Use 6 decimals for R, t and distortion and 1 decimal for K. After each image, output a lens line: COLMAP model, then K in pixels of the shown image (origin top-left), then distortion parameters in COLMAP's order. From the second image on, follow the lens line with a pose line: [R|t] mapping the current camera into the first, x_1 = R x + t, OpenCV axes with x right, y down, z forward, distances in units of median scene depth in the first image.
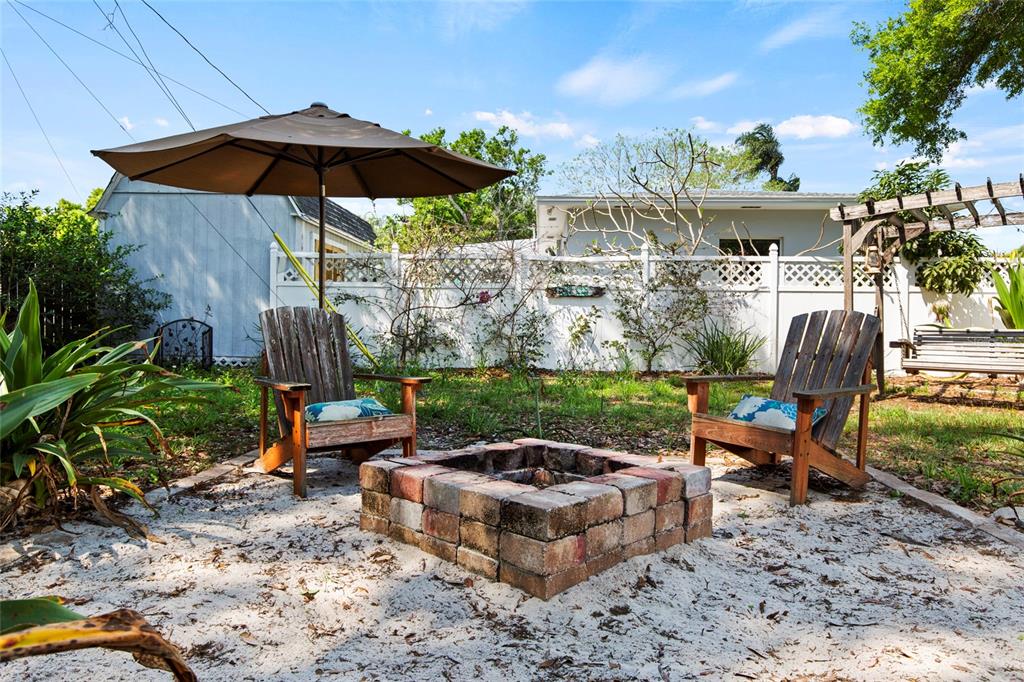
lens RADIAL K [[696.0, 0, 512.0], [0, 696.0, 340.1], [0, 0, 1]] dist [0.007928, 0.002994]
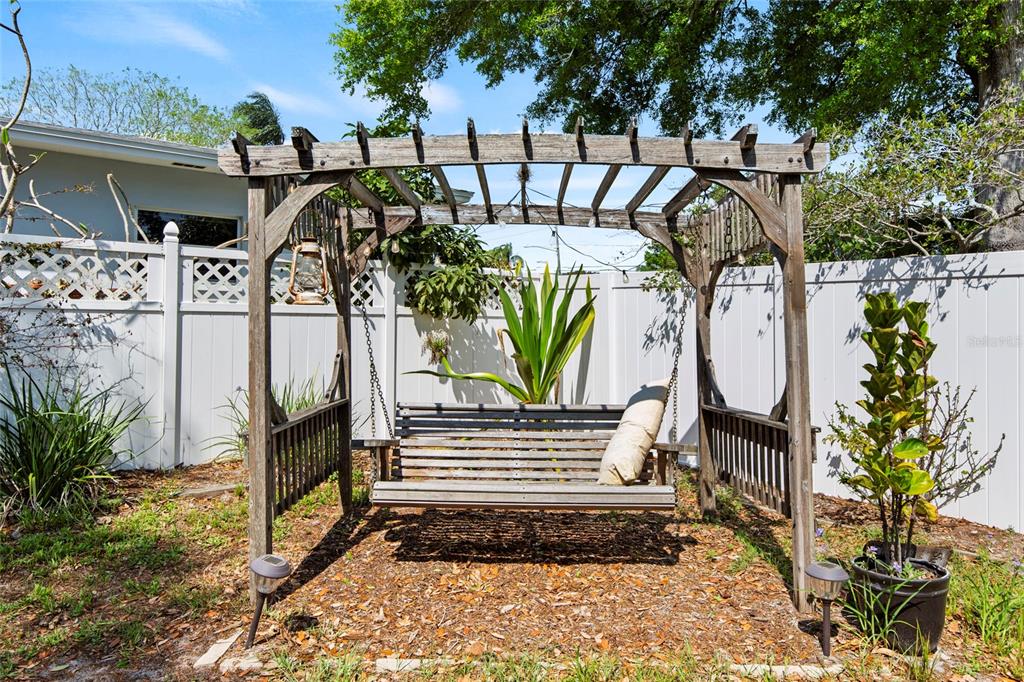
lens RADIAL K [[696.0, 0, 511.2], [0, 696.0, 336.5], [0, 0, 1]] dist [0.007928, 0.002994]
pose [[0.789587, -0.009073, 0.613572, 0.261702], [-0.002015, 0.999847, 0.017378, -0.062487], [-0.613635, -0.014958, 0.789448, 0.432520]]
